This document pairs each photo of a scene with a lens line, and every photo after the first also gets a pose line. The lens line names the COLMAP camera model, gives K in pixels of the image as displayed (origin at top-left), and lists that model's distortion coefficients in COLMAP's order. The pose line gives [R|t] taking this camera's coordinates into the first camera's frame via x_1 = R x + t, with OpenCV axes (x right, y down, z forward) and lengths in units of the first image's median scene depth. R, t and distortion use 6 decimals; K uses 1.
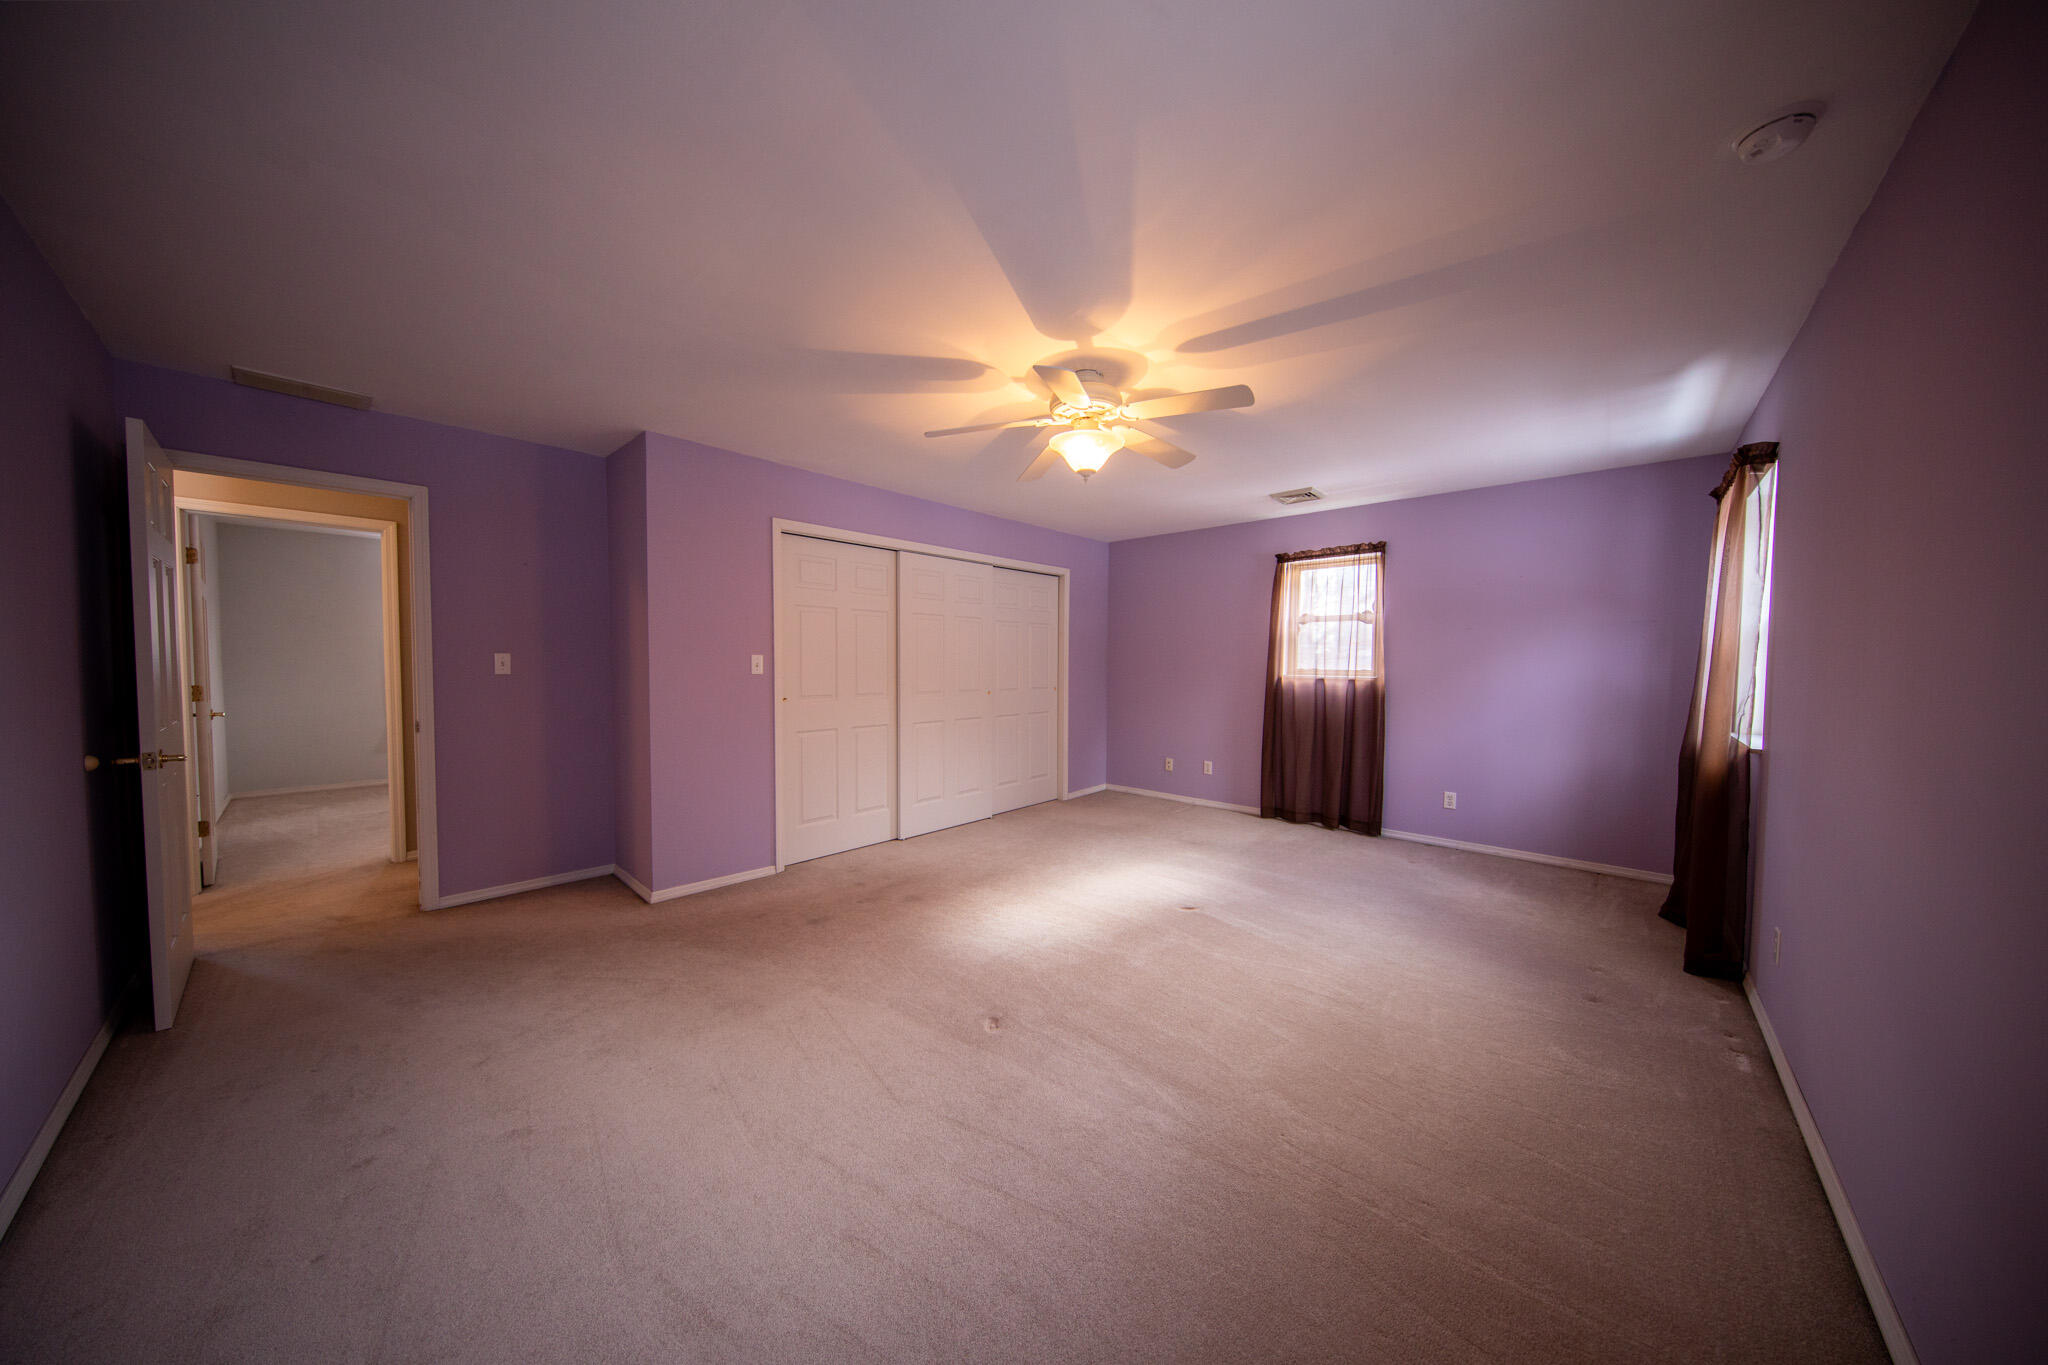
lens RADIAL K [[632.8, 0, 1021.9], [0, 632.8, 684.6], [0, 0, 1]] dist [-0.010116, -0.000914]
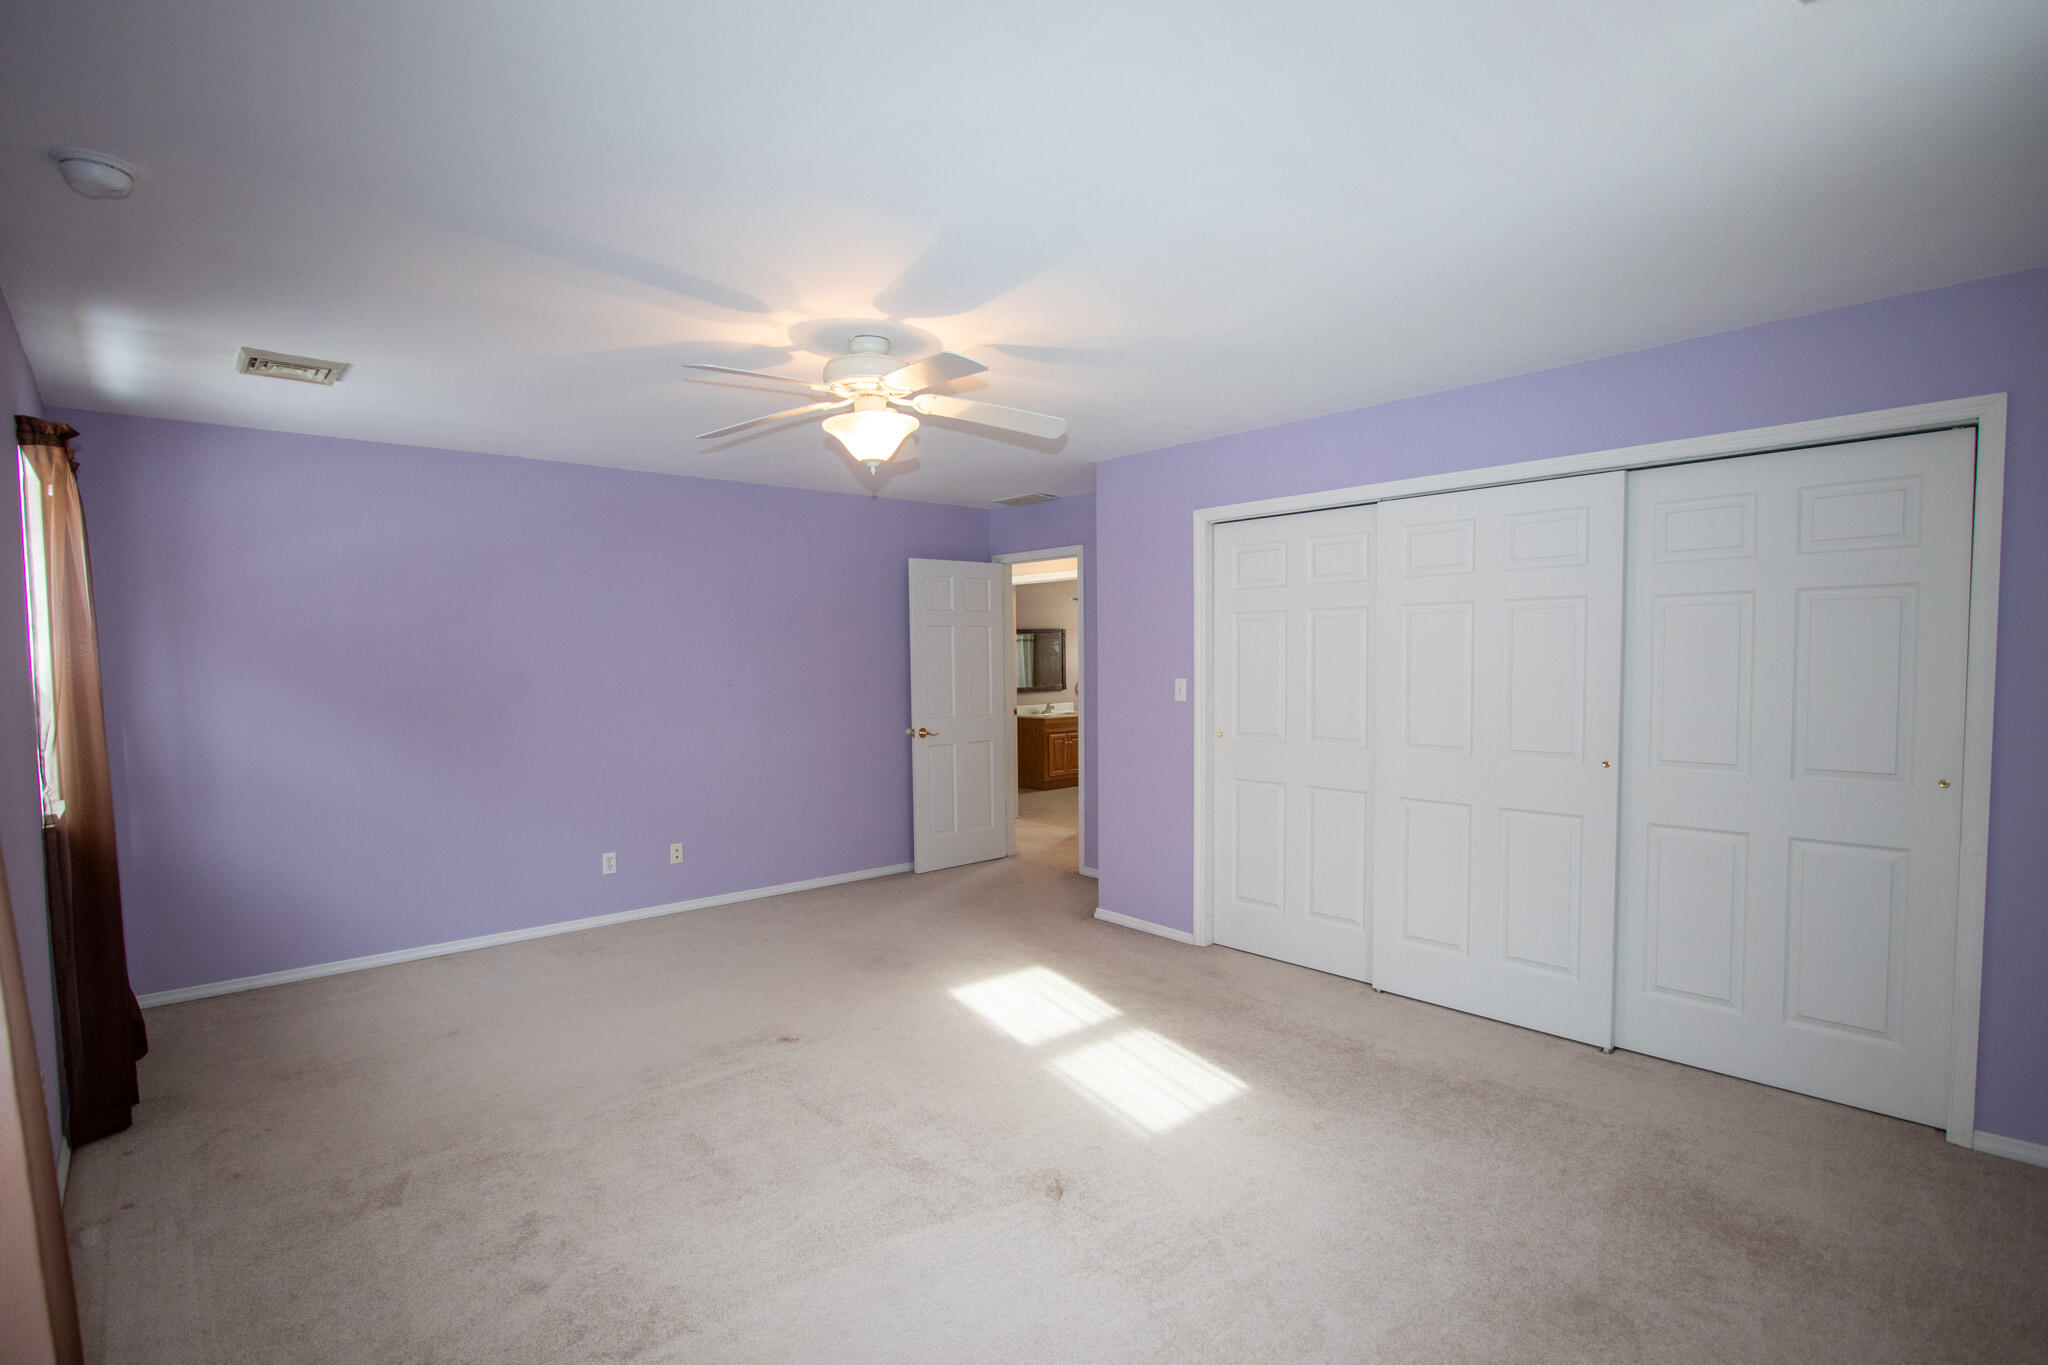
lens RADIAL K [[987.9, 0, 1020.9], [0, 987.9, 715.9], [0, 0, 1]] dist [-0.028332, 0.002914]
pose [[-0.111752, 0.057496, -0.992071, 0.797528], [-0.026332, 0.997803, 0.060795, -0.062191], [0.993387, 0.032917, -0.109992, 0.809376]]
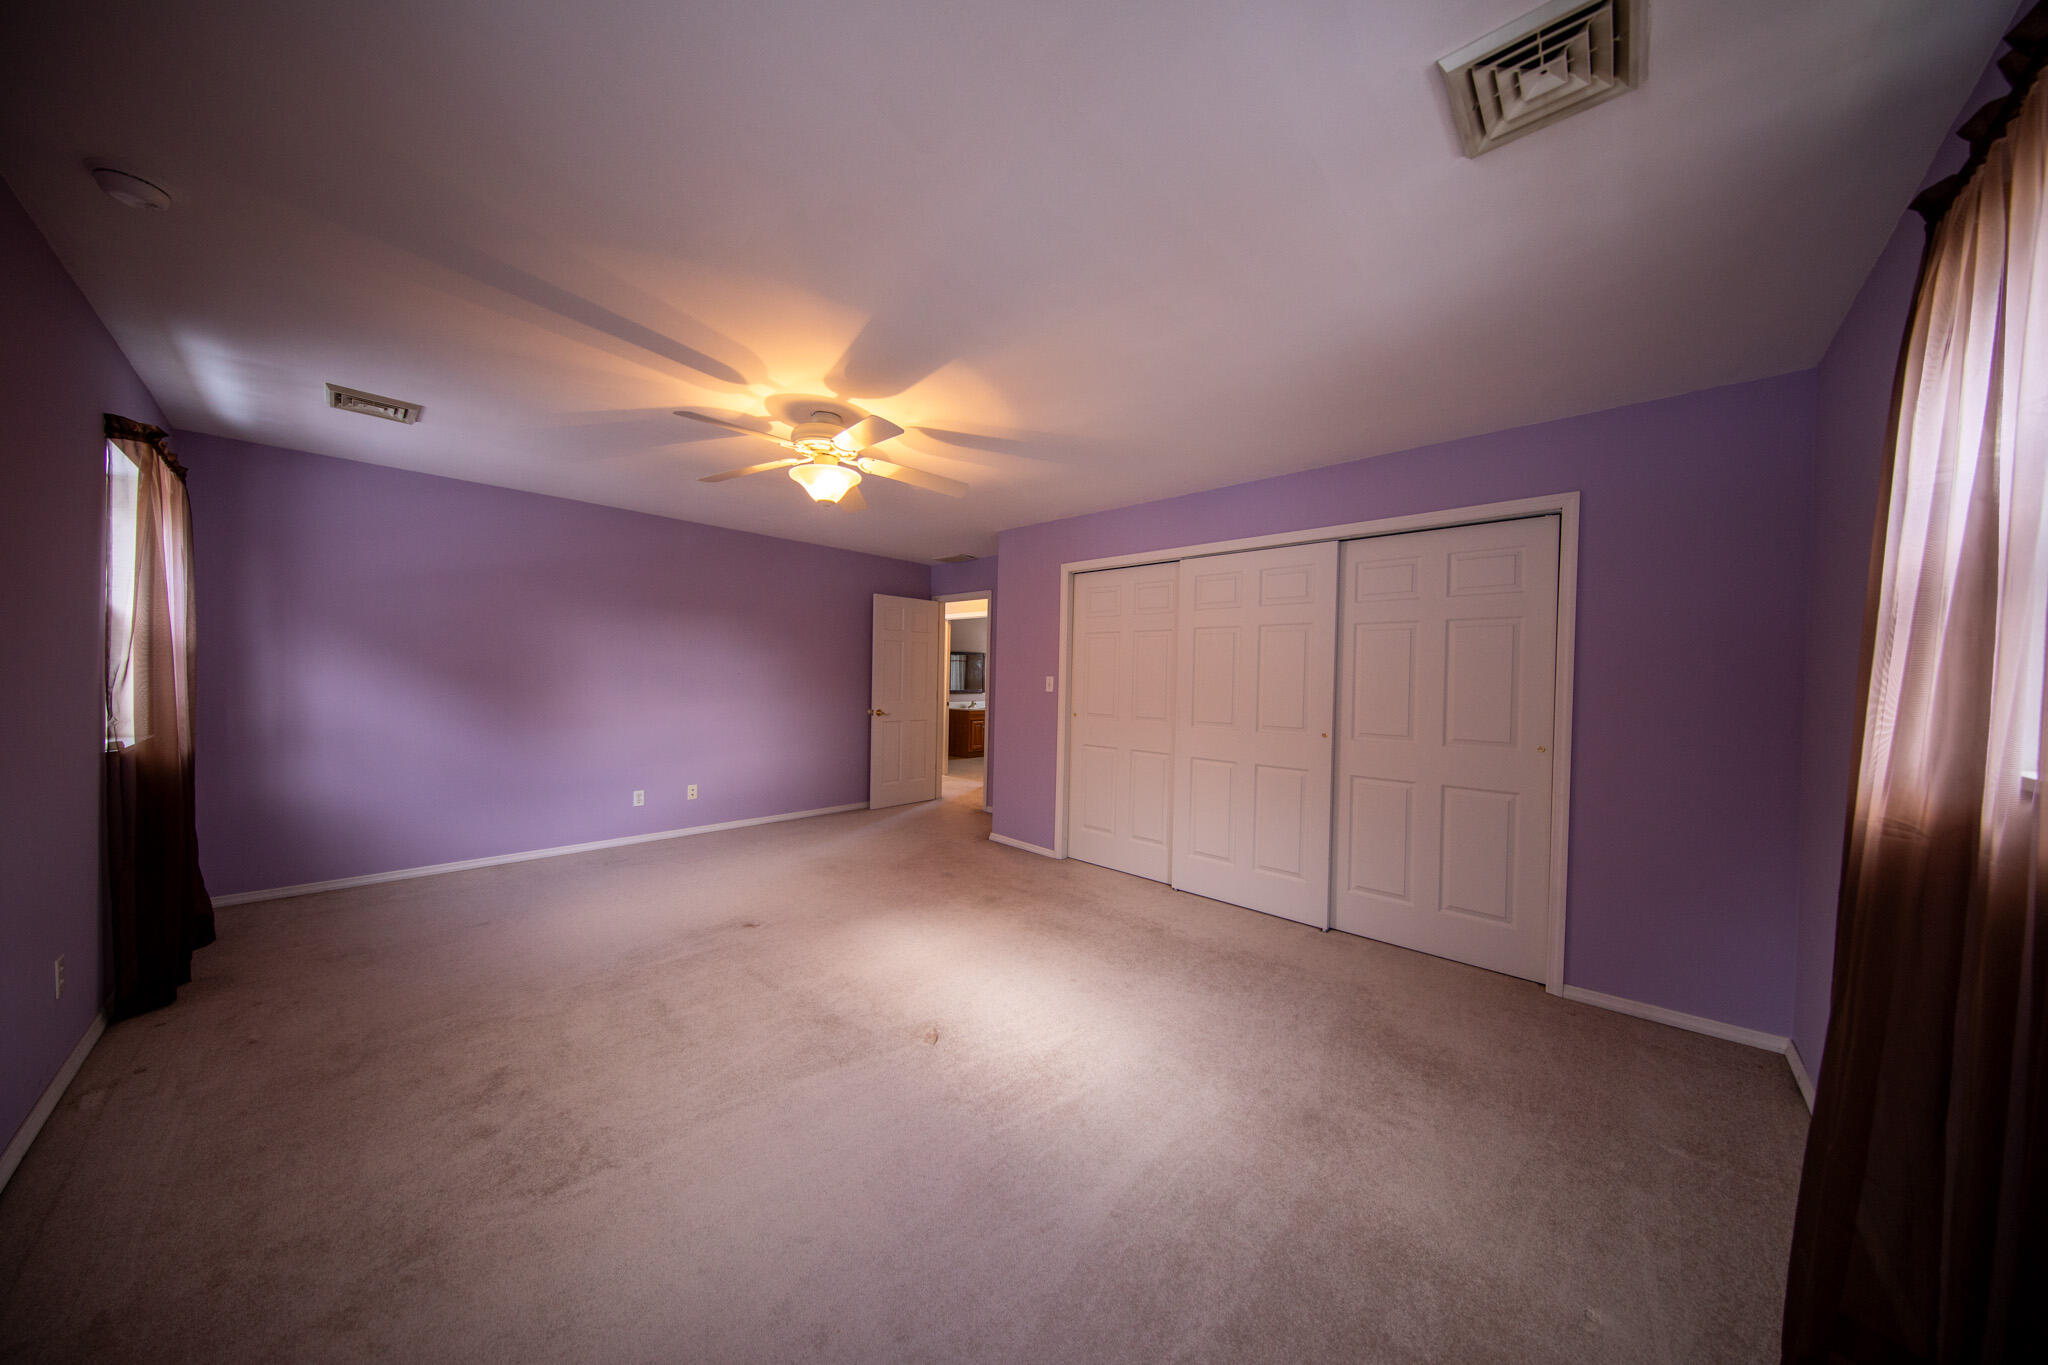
lens RADIAL K [[632.8, 0, 1032.1], [0, 632.8, 689.2], [0, 0, 1]] dist [-0.010116, -0.000914]
pose [[-0.006163, 0.011977, -0.999909, 0.724496], [-0.059896, 0.998129, 0.012325, -0.030461], [0.998186, 0.059967, -0.005435, 0.842296]]
